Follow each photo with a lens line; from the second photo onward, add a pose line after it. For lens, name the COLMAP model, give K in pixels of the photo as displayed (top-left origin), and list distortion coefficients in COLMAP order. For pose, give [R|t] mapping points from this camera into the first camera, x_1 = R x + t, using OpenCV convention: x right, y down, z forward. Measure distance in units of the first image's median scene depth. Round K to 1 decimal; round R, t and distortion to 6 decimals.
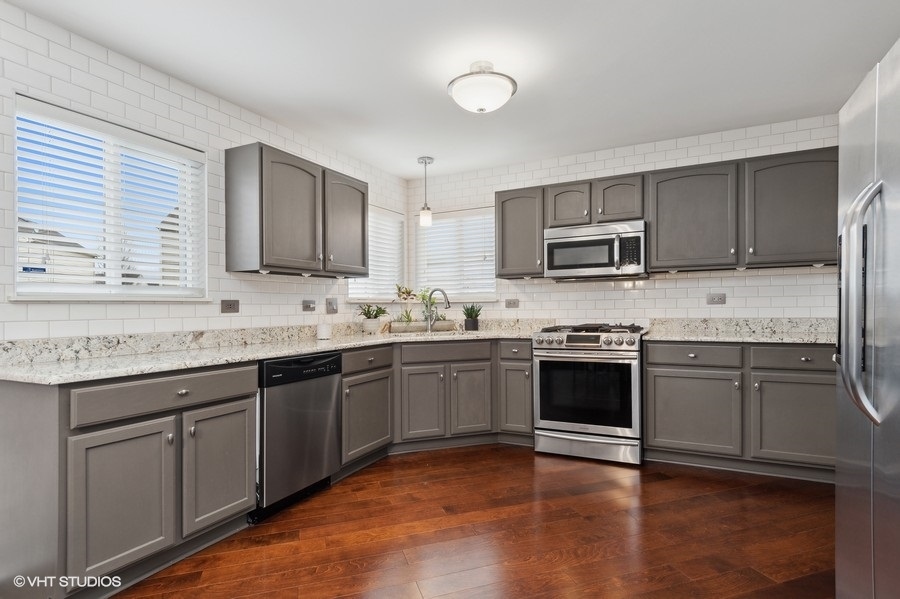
lens RADIAL K [[466.7, 0, 451.5], [0, 466.7, 305.6], [0, 0, 1]] dist [0.005803, 0.000576]
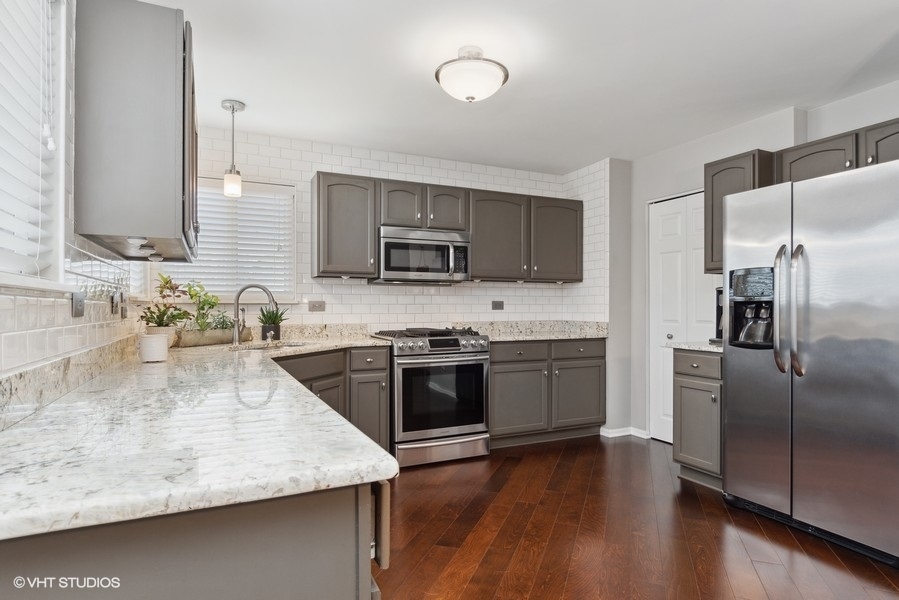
lens RADIAL K [[512.8, 0, 452.3], [0, 512.8, 303.6], [0, 0, 1]] dist [0.005522, 0.000131]
pose [[0.608901, 0.019041, 0.793018, -0.543154], [-0.010651, 0.999818, -0.015828, 0.003238], [-0.793175, 0.001192, 0.608993, 0.291600]]
